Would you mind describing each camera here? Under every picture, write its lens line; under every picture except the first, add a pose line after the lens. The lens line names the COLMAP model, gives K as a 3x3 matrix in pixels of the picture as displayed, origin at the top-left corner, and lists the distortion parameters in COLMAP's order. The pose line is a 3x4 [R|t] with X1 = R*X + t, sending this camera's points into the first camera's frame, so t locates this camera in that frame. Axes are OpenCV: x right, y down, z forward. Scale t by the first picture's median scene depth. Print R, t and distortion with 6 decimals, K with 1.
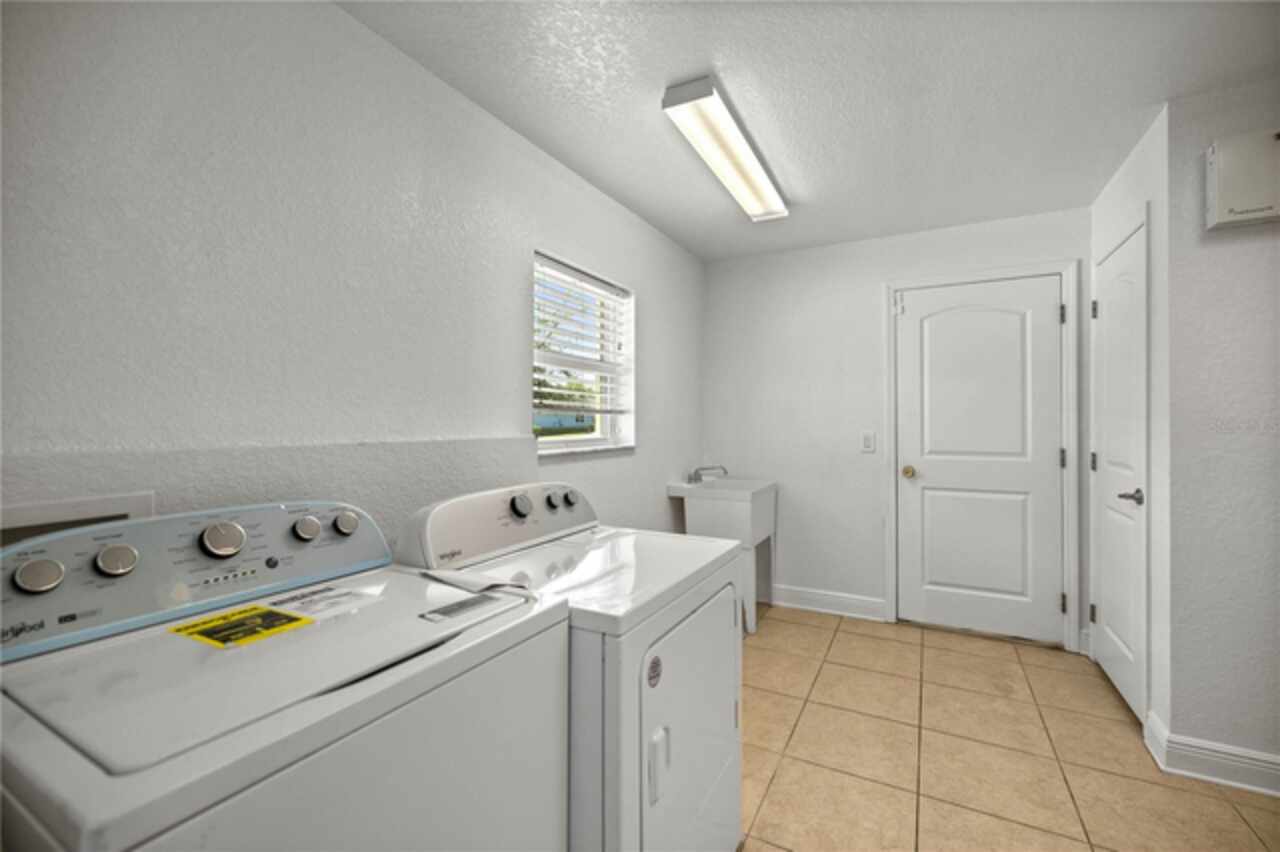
lens RADIAL K [[530.1, 0, 639.5], [0, 530.1, 422.8], [0, 0, 1]] dist [-0.000357, 0.000259]
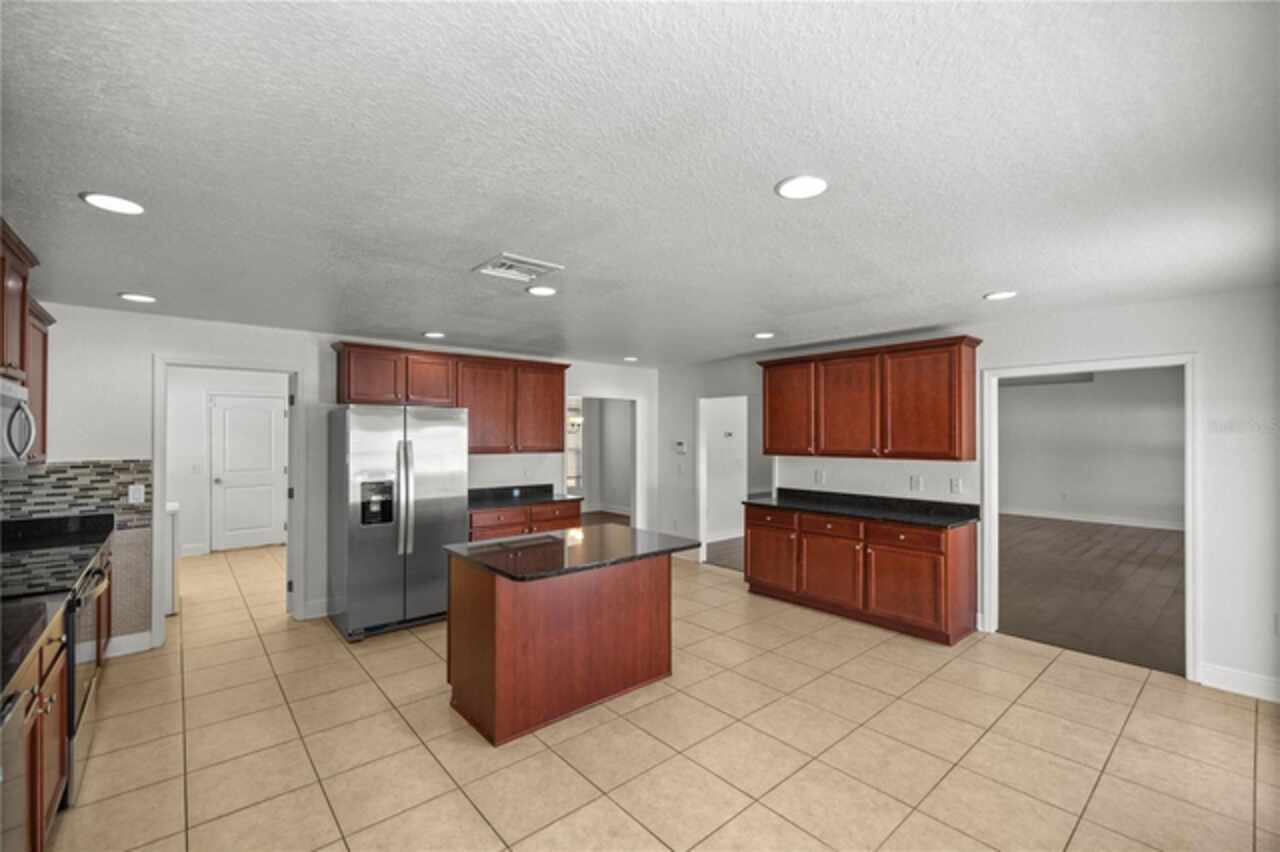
lens RADIAL K [[530.1, 0, 639.4], [0, 530.1, 429.7], [0, 0, 1]] dist [-0.000357, 0.000259]
pose [[0.426626, 0.007914, 0.904393, -0.713516], [-0.000131, 0.999962, -0.008688, -0.098646], [-0.904428, 0.003588, 0.426611, -1.476511]]
